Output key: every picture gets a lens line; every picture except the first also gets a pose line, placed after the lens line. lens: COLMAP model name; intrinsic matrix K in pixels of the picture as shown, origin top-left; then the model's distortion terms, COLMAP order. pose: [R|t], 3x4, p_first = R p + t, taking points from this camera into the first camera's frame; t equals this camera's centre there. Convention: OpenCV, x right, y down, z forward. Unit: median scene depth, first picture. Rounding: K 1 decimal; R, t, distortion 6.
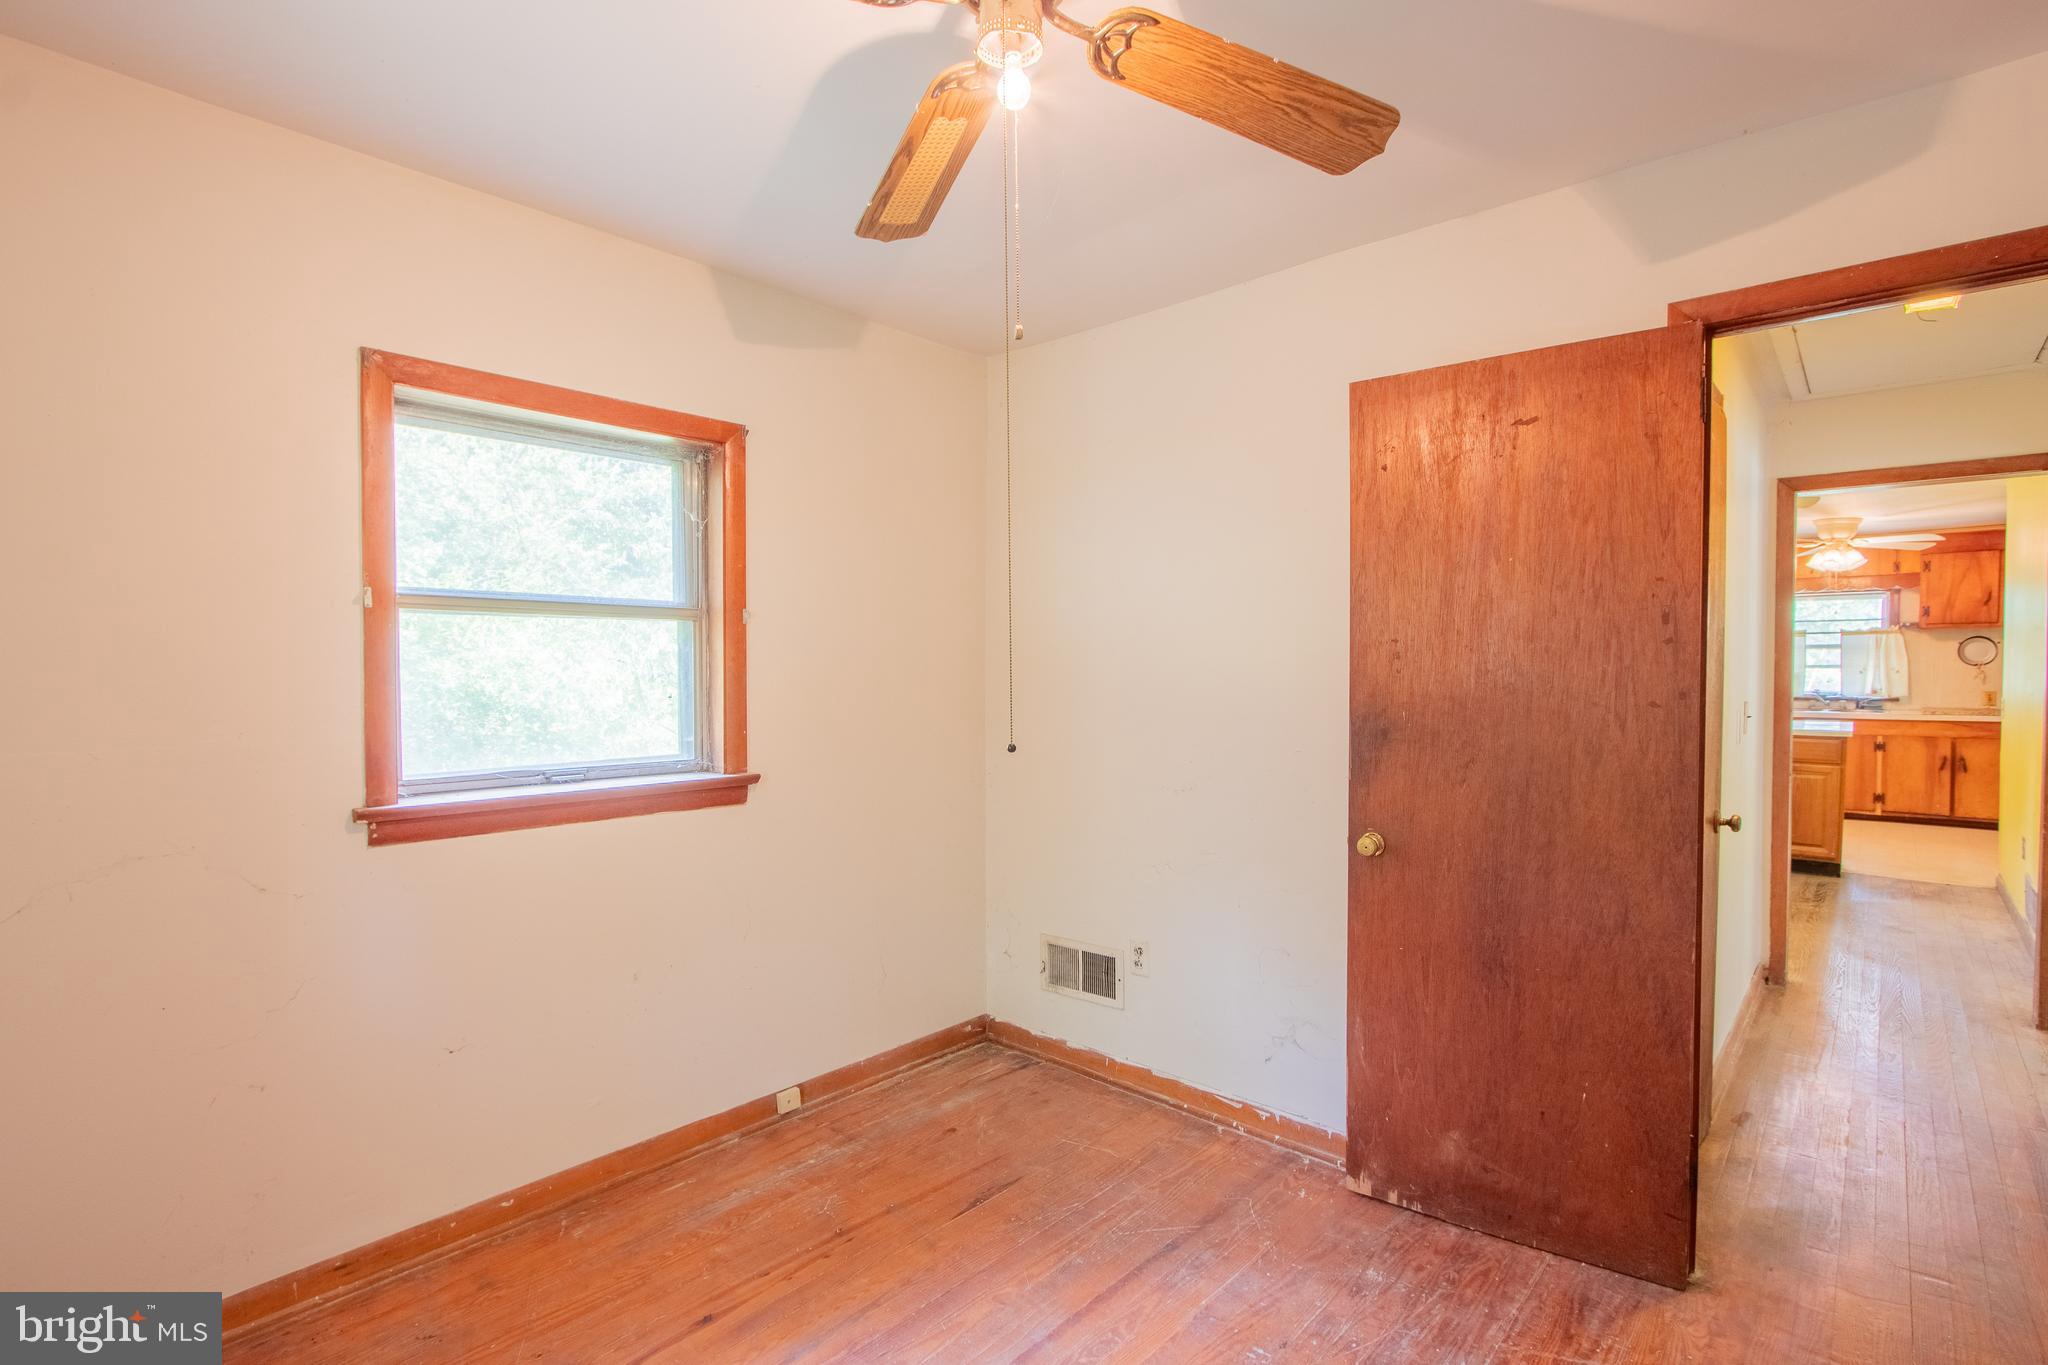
lens RADIAL K [[999.3, 0, 1016.9], [0, 999.3, 678.4], [0, 0, 1]] dist [0.000125, -0.000174]
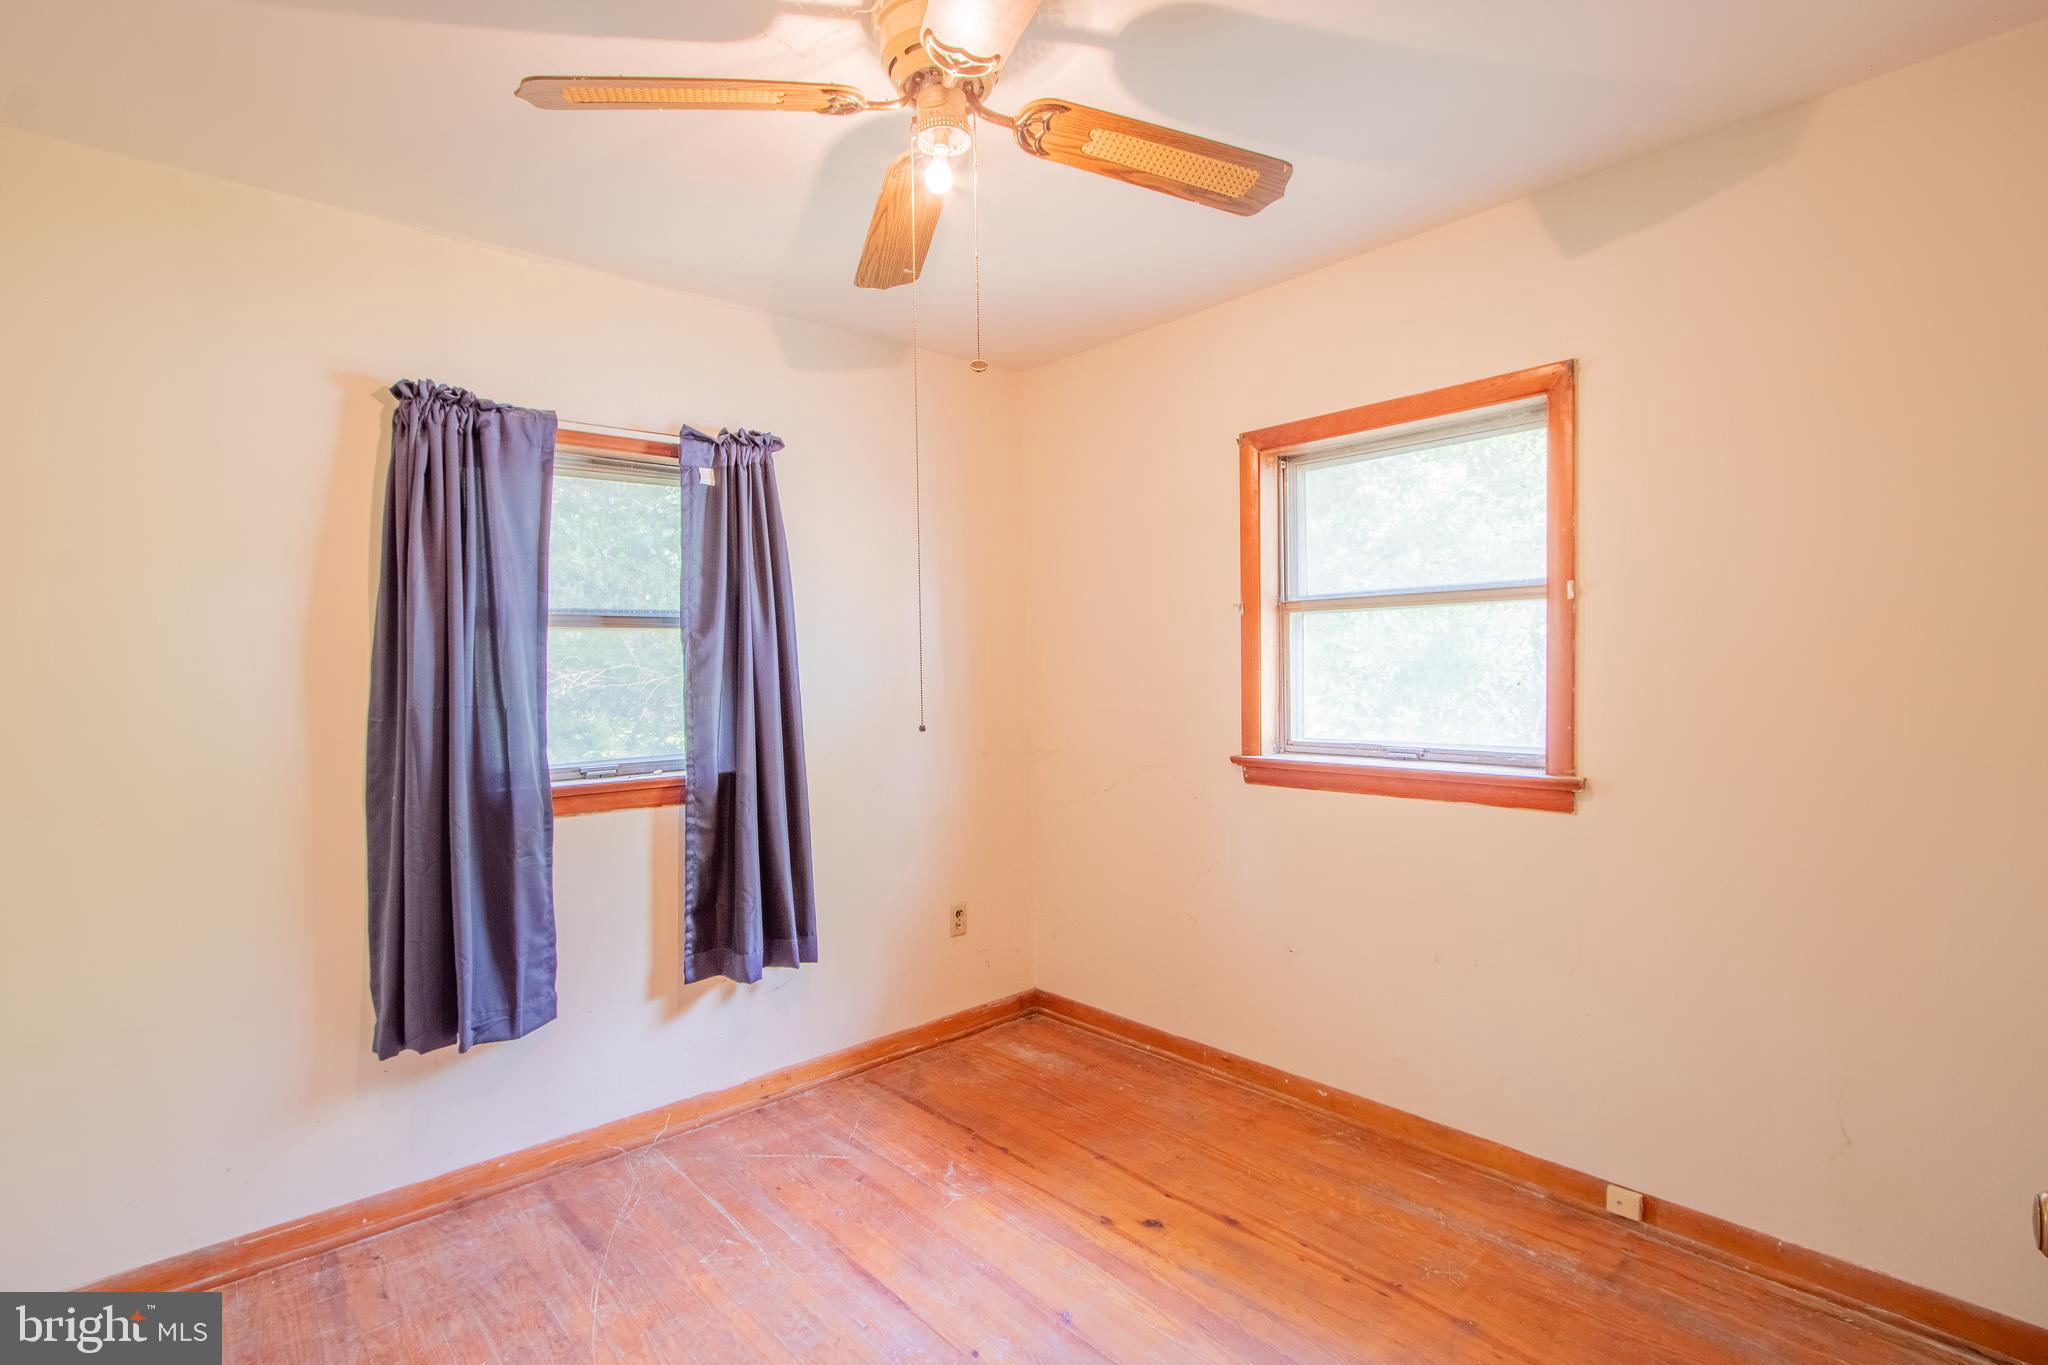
lens RADIAL K [[999.3, 0, 1015.8], [0, 999.3, 672.7], [0, 0, 1]] dist [0.000125, -0.000174]
pose [[-0.118718, 0.010688, -0.992871, 0.802483], [0.010665, 0.999898, 0.009489, -0.006814], [0.992871, -0.009462, -0.118820, 0.834768]]
